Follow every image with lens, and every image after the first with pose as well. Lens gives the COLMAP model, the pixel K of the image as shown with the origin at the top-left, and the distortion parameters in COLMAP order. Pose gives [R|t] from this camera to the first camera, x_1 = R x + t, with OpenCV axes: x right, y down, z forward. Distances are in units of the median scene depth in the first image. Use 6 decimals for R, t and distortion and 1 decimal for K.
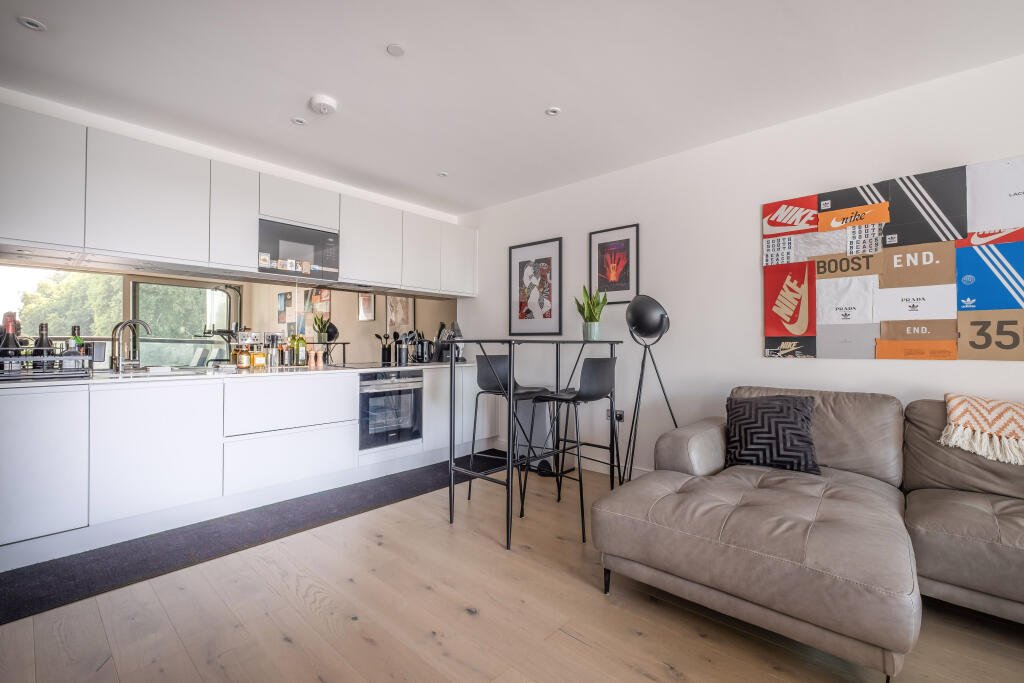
lens RADIAL K [[446.2, 0, 512.0], [0, 446.2, 341.5], [0, 0, 1]] dist [-0.002537, -0.000285]
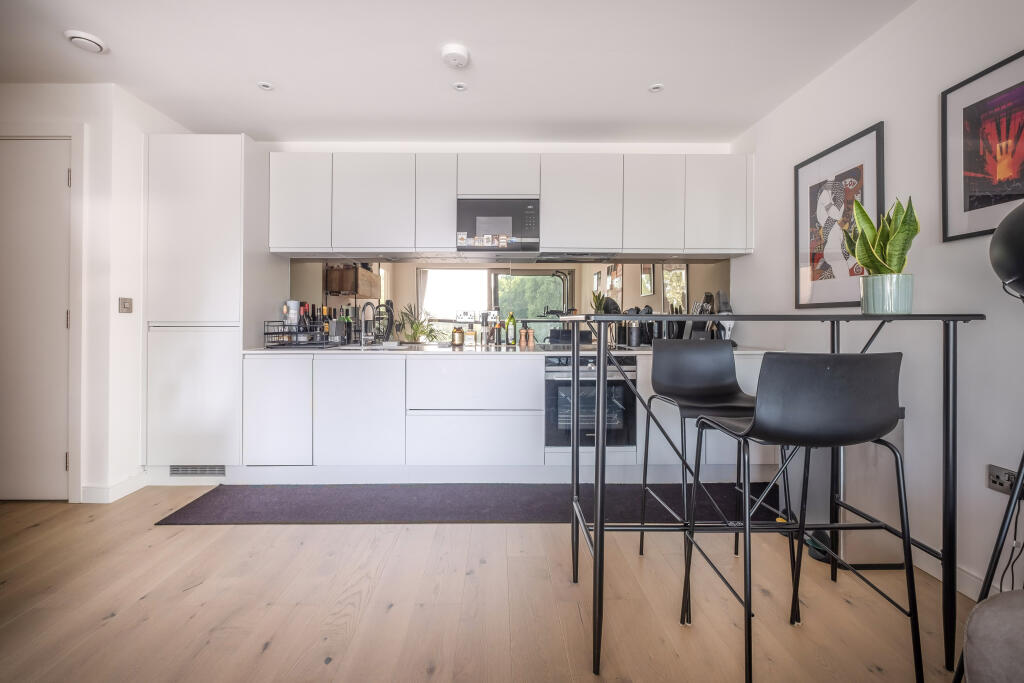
lens RADIAL K [[452.7, 0, 498.6], [0, 452.7, 319.2], [0, 0, 1]] dist [-0.001168, 0.000138]
pose [[0.670331, -0.005743, -0.742040, 0.290815], [0.005657, 0.999981, -0.002629, 0.002239], [0.742041, -0.002435, 0.670350, 0.420087]]
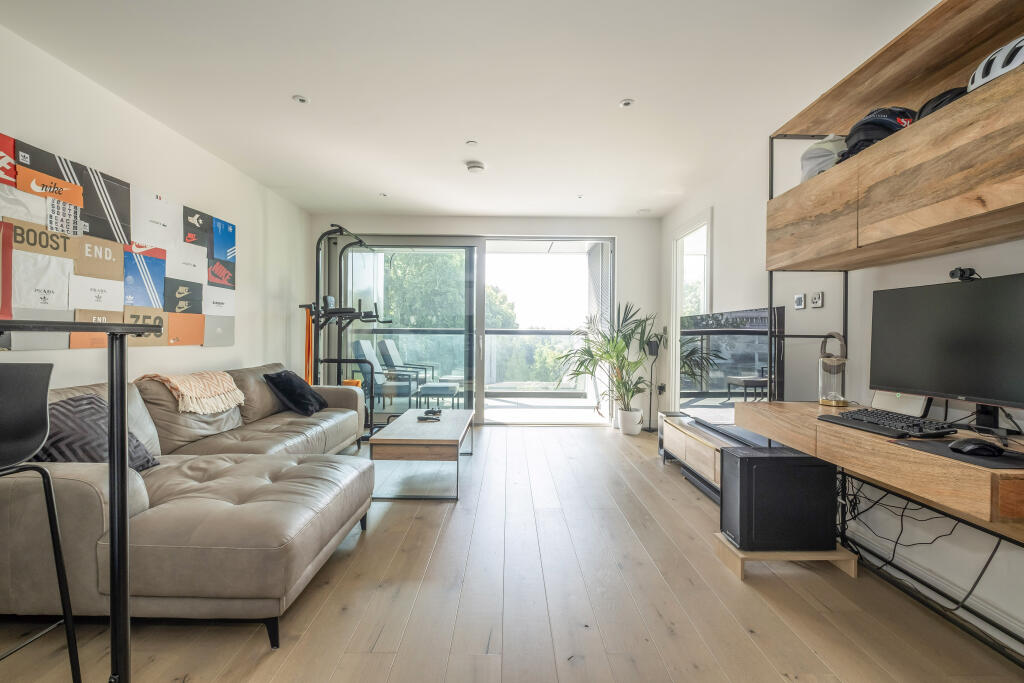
lens RADIAL K [[446.2, 0, 512.0], [0, 446.2, 341.5], [0, 0, 1]] dist [-0.002537, -0.000285]
pose [[-0.671555, -0.015428, 0.740794, -0.457649], [-0.013595, 0.999871, 0.008499, 0.002671], [-0.740830, -0.004364, -0.671679, 0.853856]]
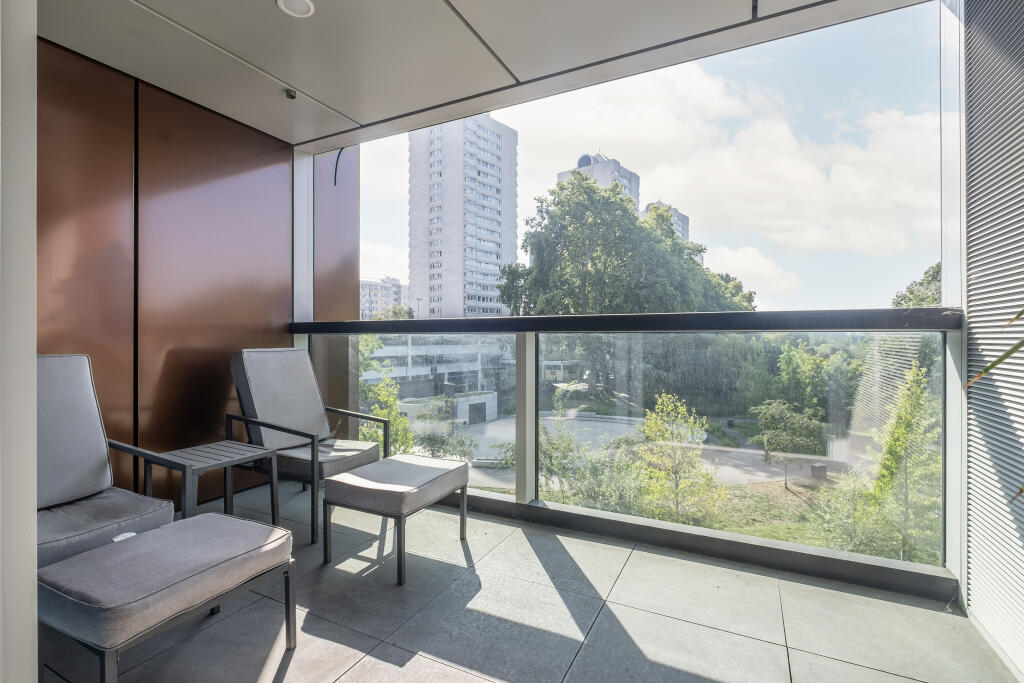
lens RADIAL K [[468.1, 0, 483.5], [0, 468.1, 336.8], [0, 0, 1]] dist [-0.002674, -0.000565]
pose [[-0.213247, -0.001980, 0.976996, 0.899367], [-0.005111, 0.999987, 0.000911, -0.008016], [-0.976985, -0.004799, -0.213254, -0.697718]]
